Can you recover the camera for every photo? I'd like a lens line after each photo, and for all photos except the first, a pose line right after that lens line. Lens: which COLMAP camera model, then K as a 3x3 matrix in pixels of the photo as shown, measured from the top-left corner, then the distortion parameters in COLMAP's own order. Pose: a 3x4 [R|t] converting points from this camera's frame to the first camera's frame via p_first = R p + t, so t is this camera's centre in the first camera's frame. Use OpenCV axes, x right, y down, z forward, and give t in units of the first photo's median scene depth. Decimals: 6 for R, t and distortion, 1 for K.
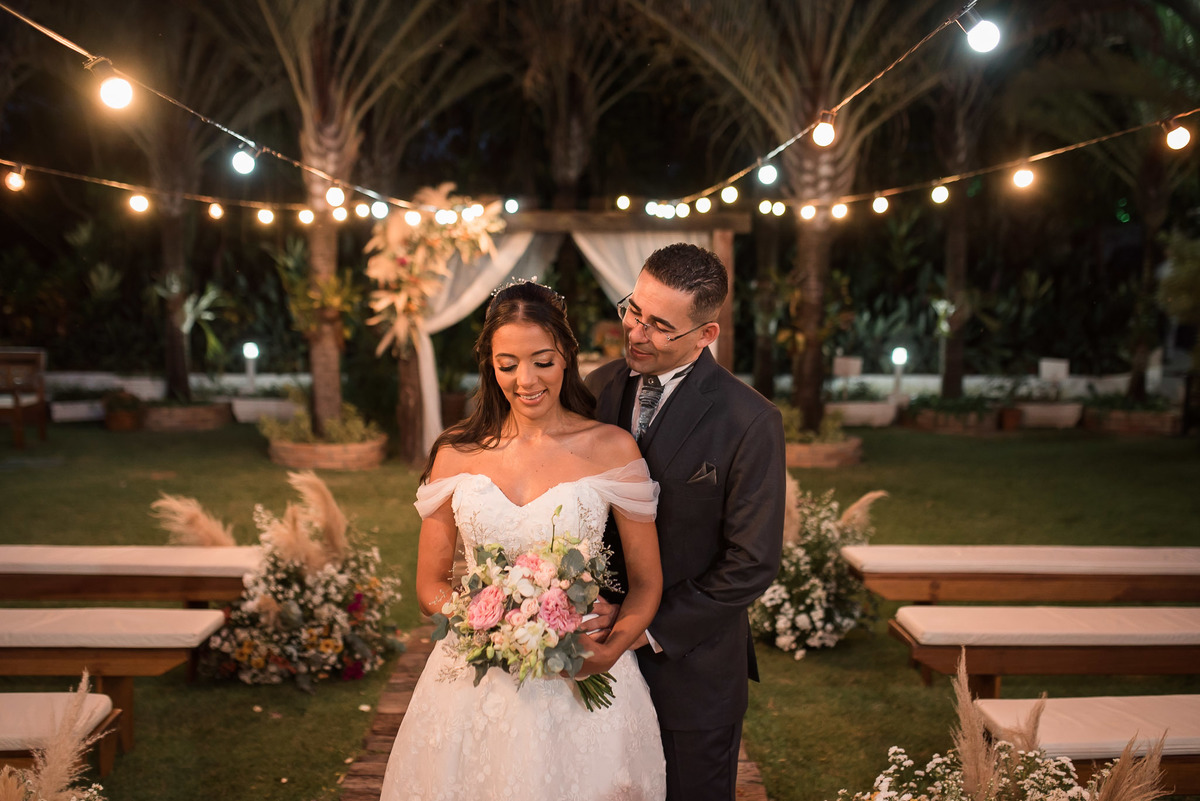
lens RADIAL K [[1231.8, 0, 583.5], [0, 1231.8, 405.2], [0, 0, 1]] dist [-0.057970, 0.082077]
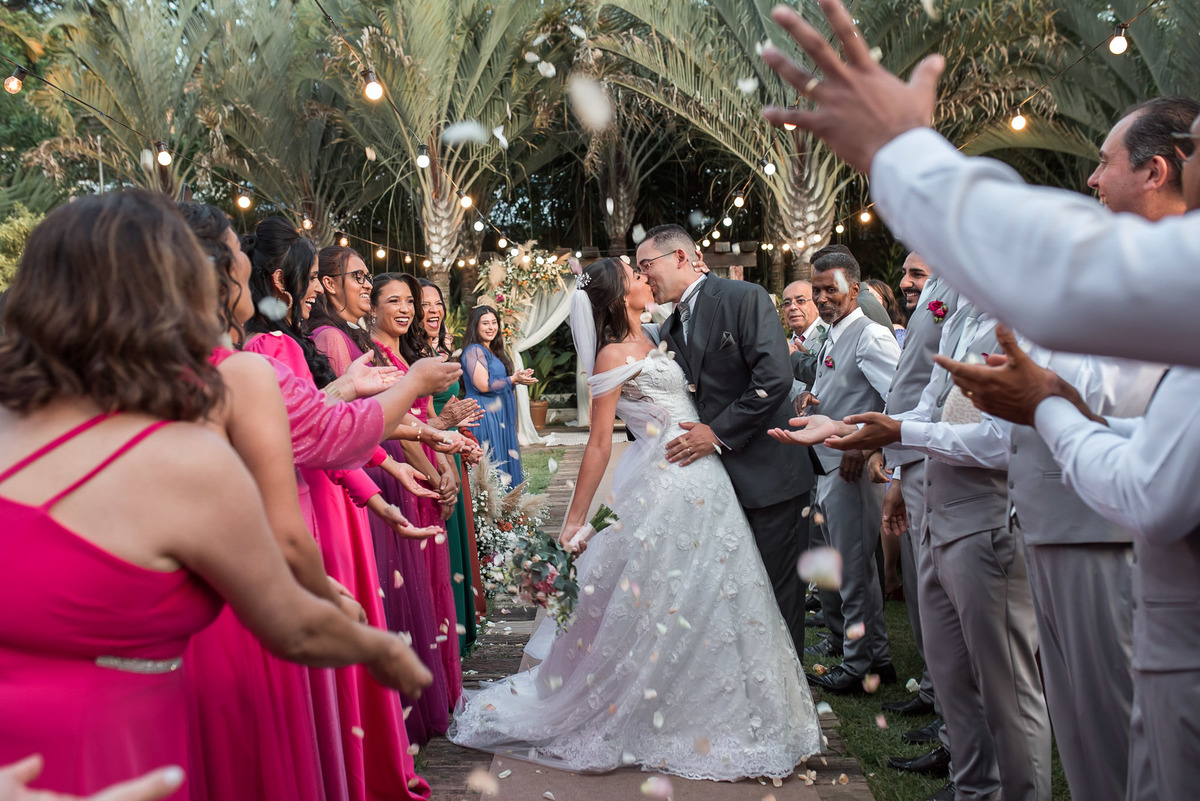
lens RADIAL K [[1222.0, 0, 581.6], [0, 1222.0, 408.1], [0, 0, 1]] dist [-0.060359, 0.092416]
pose [[0.998219, -0.038666, -0.045419, -0.000642], [0.036654, 0.998345, -0.044318, 0.067020], [0.047058, 0.042574, 0.997984, -0.335845]]
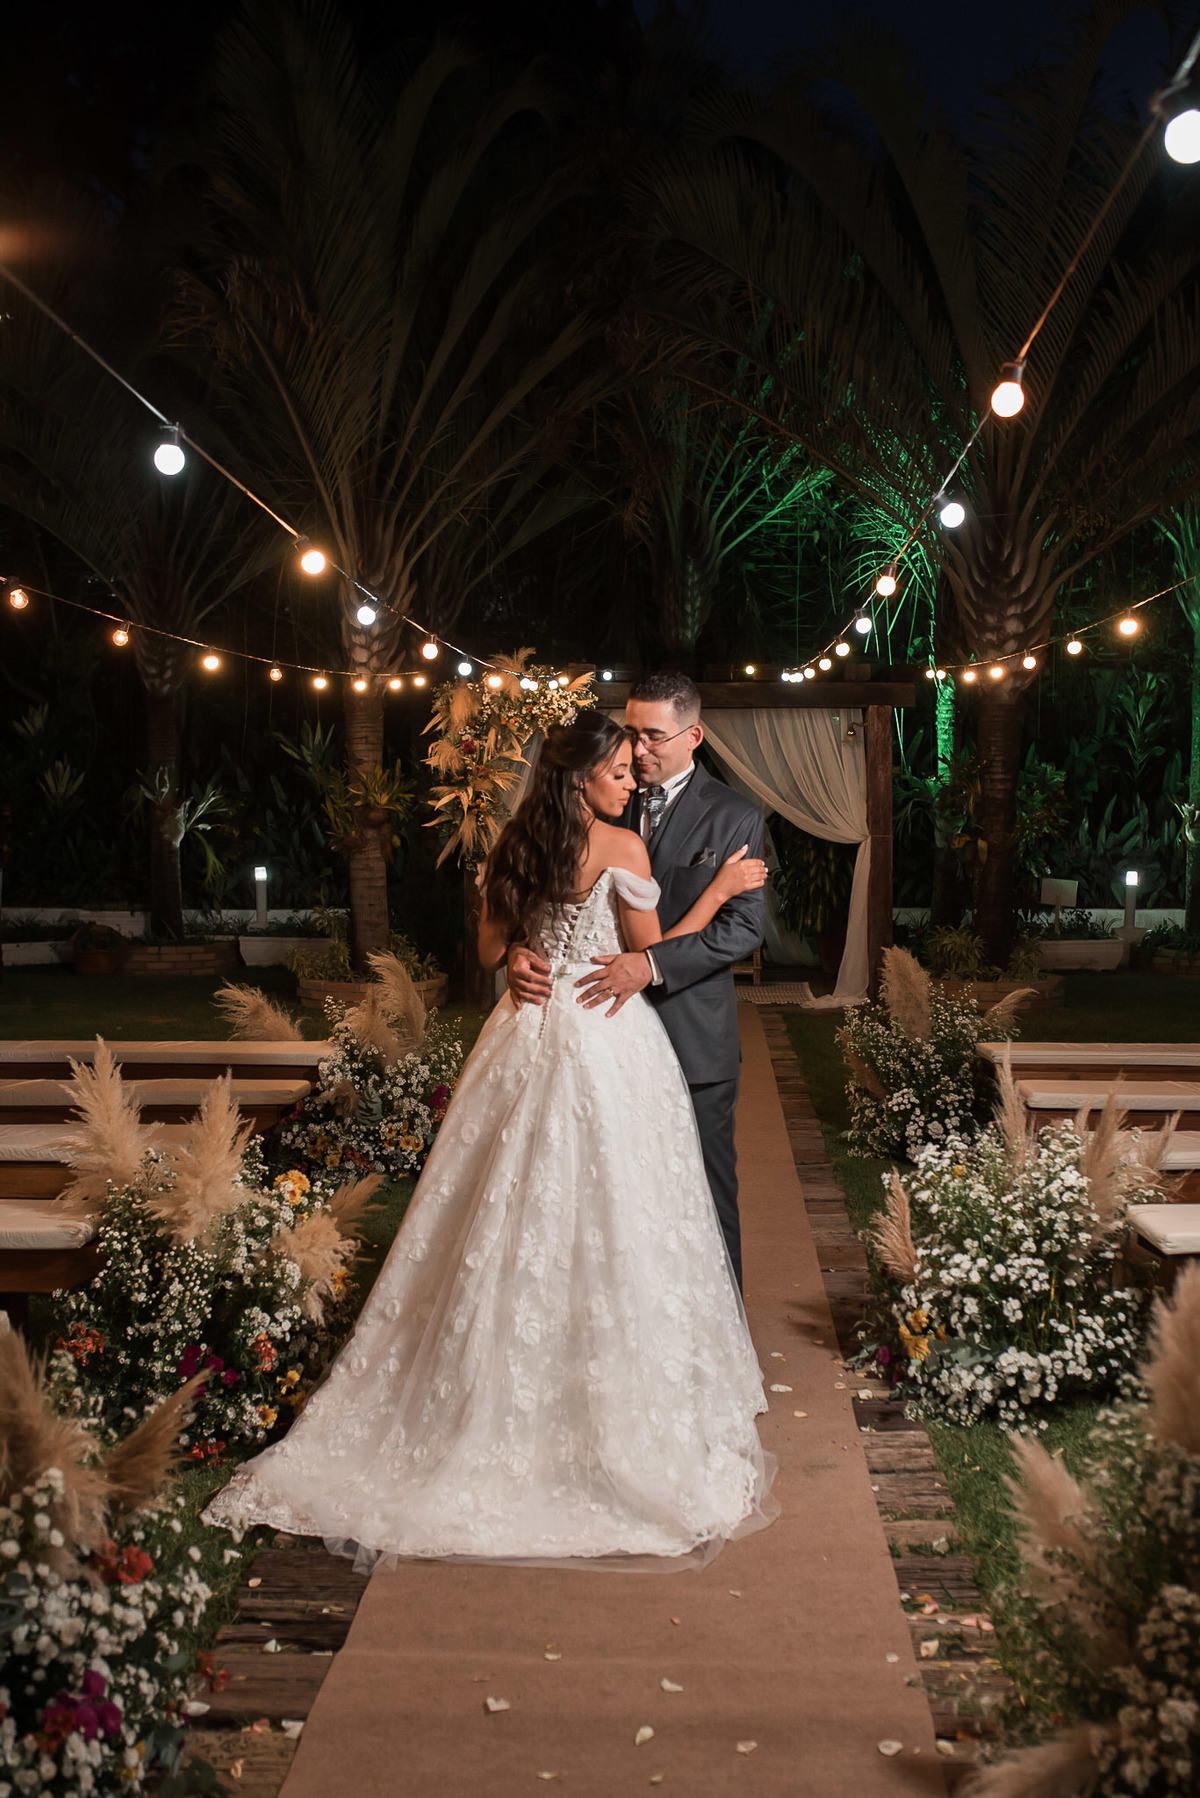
lens RADIAL K [[1898.3, 0, 658.8], [0, 1898.3, 976.8], [0, 0, 1]] dist [-0.065425, 0.107693]
pose [[0.999481, -0.002377, -0.032114, 0.012096], [0.002050, 0.999946, -0.010209, 0.041959], [0.032137, 0.010138, 0.999432, -0.200202]]
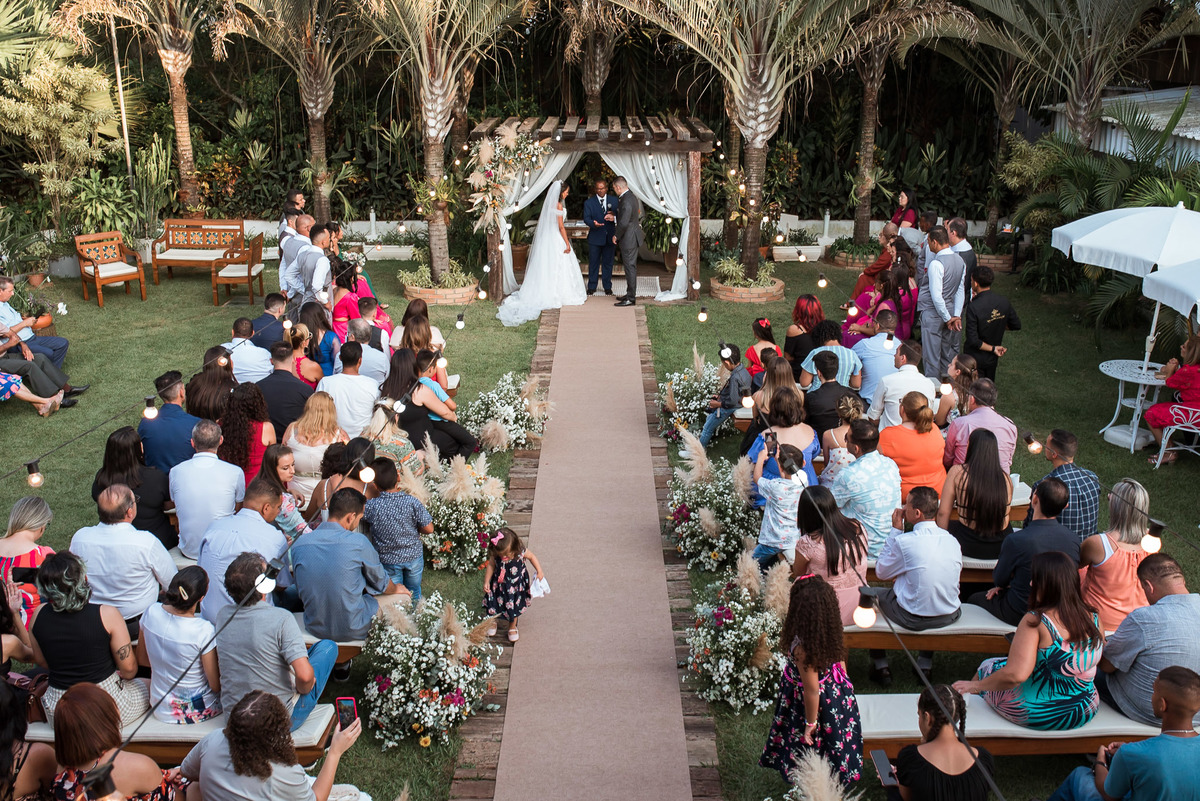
lens RADIAL K [[1206.2, 0, 625.5], [0, 1206.2, 403.4], [0, 0, 1]] dist [-0.040501, 0.001822]
pose [[0.999929, -0.004129, 0.011155, 0.007921], [0.001876, 0.980826, 0.194875, -0.126476], [-0.011746, -0.194840, 0.980765, -0.554481]]
